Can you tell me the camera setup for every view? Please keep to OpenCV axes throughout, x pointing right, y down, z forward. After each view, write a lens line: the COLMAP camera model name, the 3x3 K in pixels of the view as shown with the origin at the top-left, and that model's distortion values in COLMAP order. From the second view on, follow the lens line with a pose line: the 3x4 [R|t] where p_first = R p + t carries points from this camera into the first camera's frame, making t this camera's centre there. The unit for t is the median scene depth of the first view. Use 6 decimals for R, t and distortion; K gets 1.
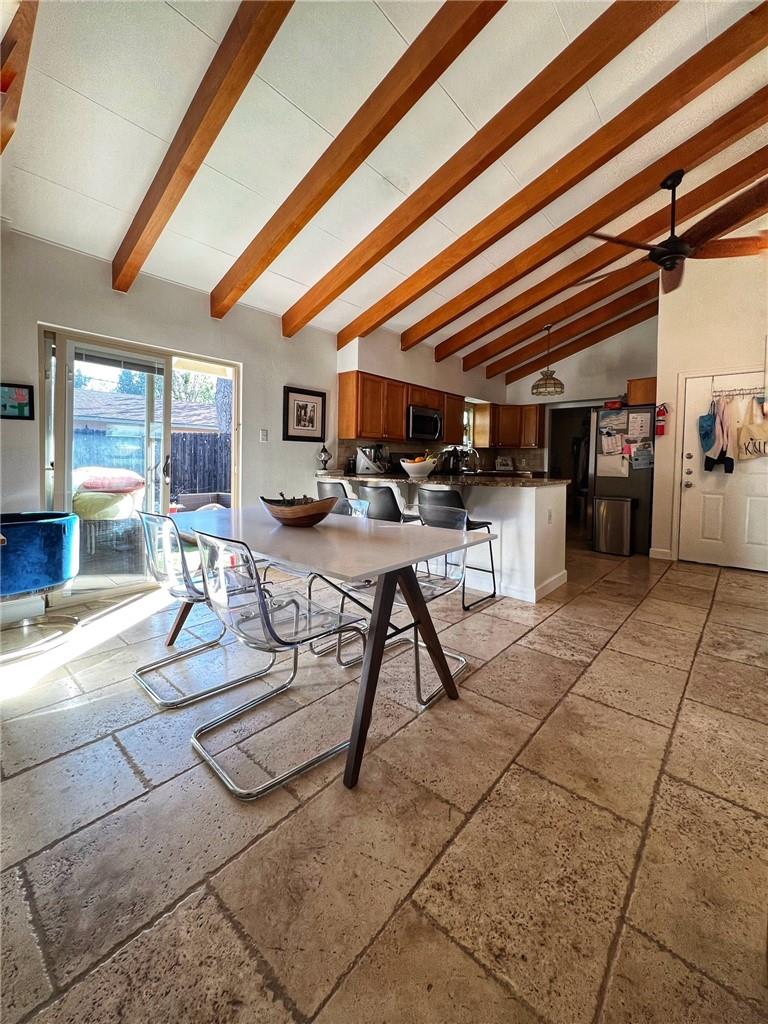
lens RADIAL K [[408.7, 0, 412.9], [0, 408.7, 470.0], [0, 0, 1]] dist [-0.001762, 0.000154]
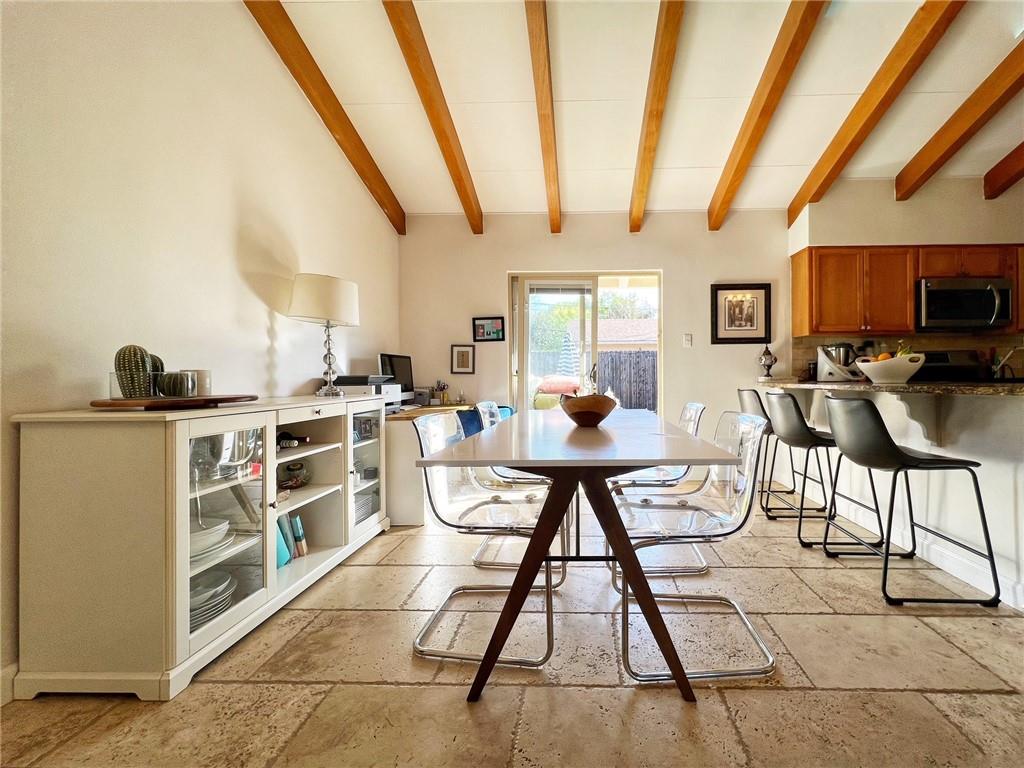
lens RADIAL K [[408.7, 0, 515.3], [0, 408.7, 367.1], [0, 0, 1]] dist [-0.001762, 0.000154]
pose [[0.612280, -0.027416, -0.790165, 0.130999], [-0.002534, 0.999325, -0.036637, 0.013042], [0.790637, 0.024434, 0.611798, 0.100854]]
